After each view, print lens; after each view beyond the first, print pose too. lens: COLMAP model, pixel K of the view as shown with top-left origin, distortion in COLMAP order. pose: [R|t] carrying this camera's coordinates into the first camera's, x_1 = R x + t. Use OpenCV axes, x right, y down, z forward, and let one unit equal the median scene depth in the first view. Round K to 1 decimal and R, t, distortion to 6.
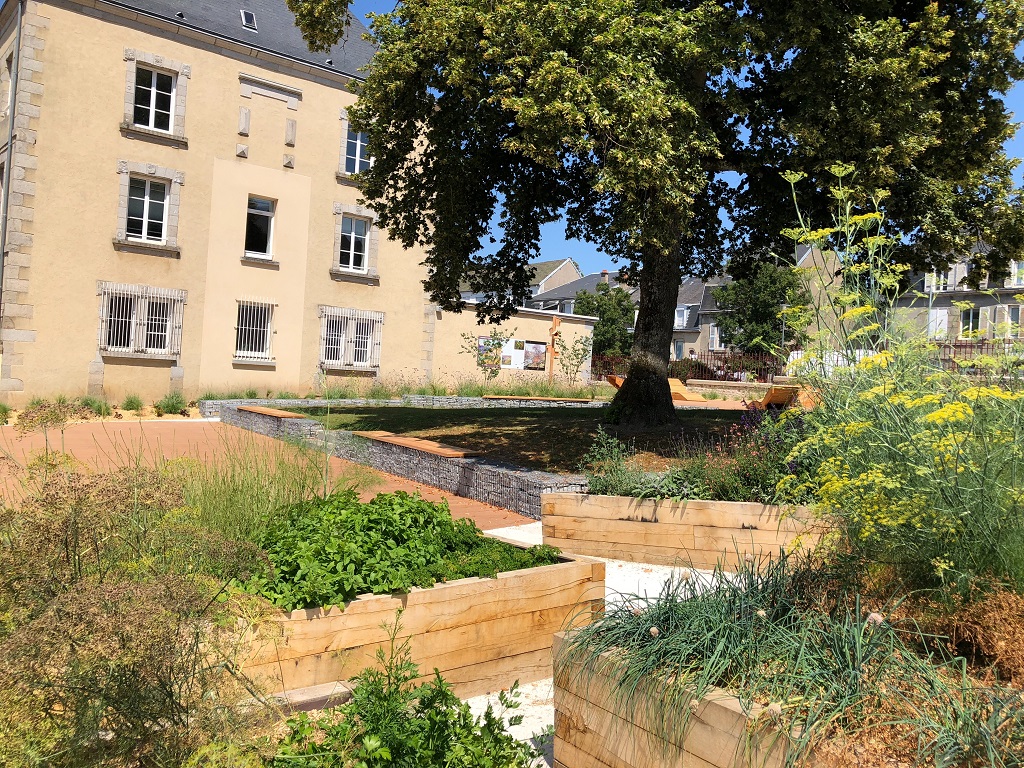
lens RADIAL K [[831.1, 0, 512.0], [0, 831.1, 384.0], [0, 0, 1]] dist [0.051117, -0.053996]
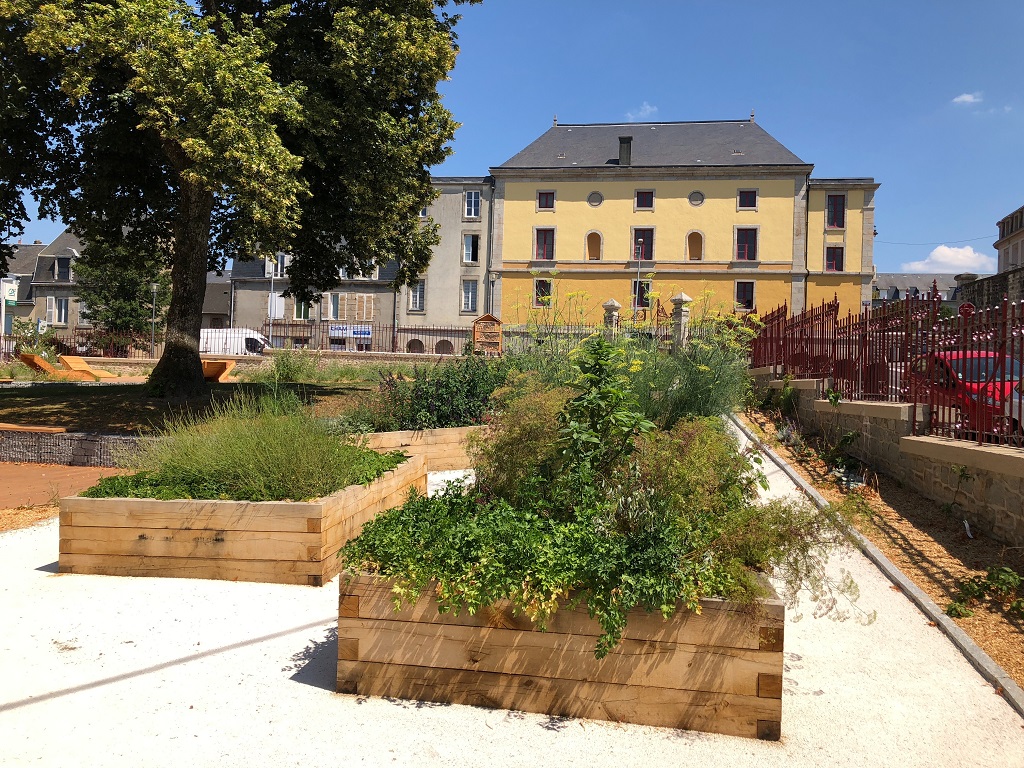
lens RADIAL K [[836.3, 0, 497.3], [0, 836.3, 380.3], [0, 0, 1]] dist [0.053003, -0.049546]
pose [[0.707595, -0.034346, 0.705783, -0.198879], [0.015930, 0.999340, 0.032661, -0.003089], [-0.706439, -0.011868, 0.707675, -0.083526]]
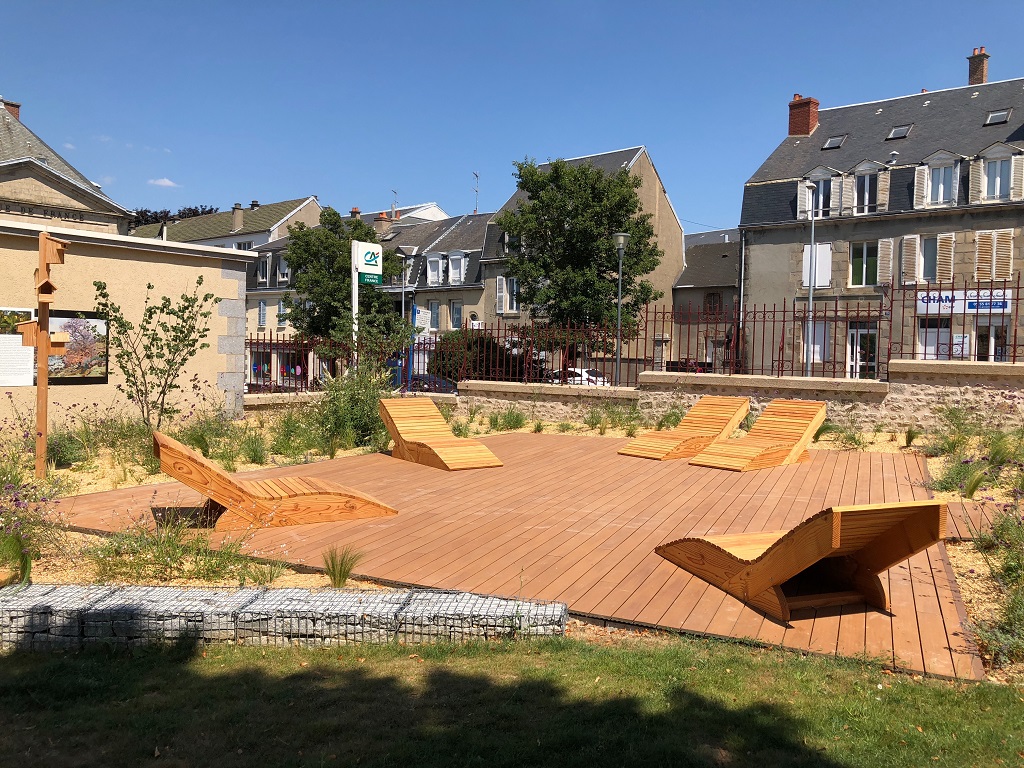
lens RADIAL K [[831.1, 0, 512.0], [0, 831.1, 384.0], [0, 0, 1]] dist [0.051117, -0.053996]
pose [[0.967729, -0.053137, 0.246328, 0.176321], [0.042363, 0.997908, 0.048834, -0.037166], [-0.248408, -0.036823, 0.967955, 0.763310]]
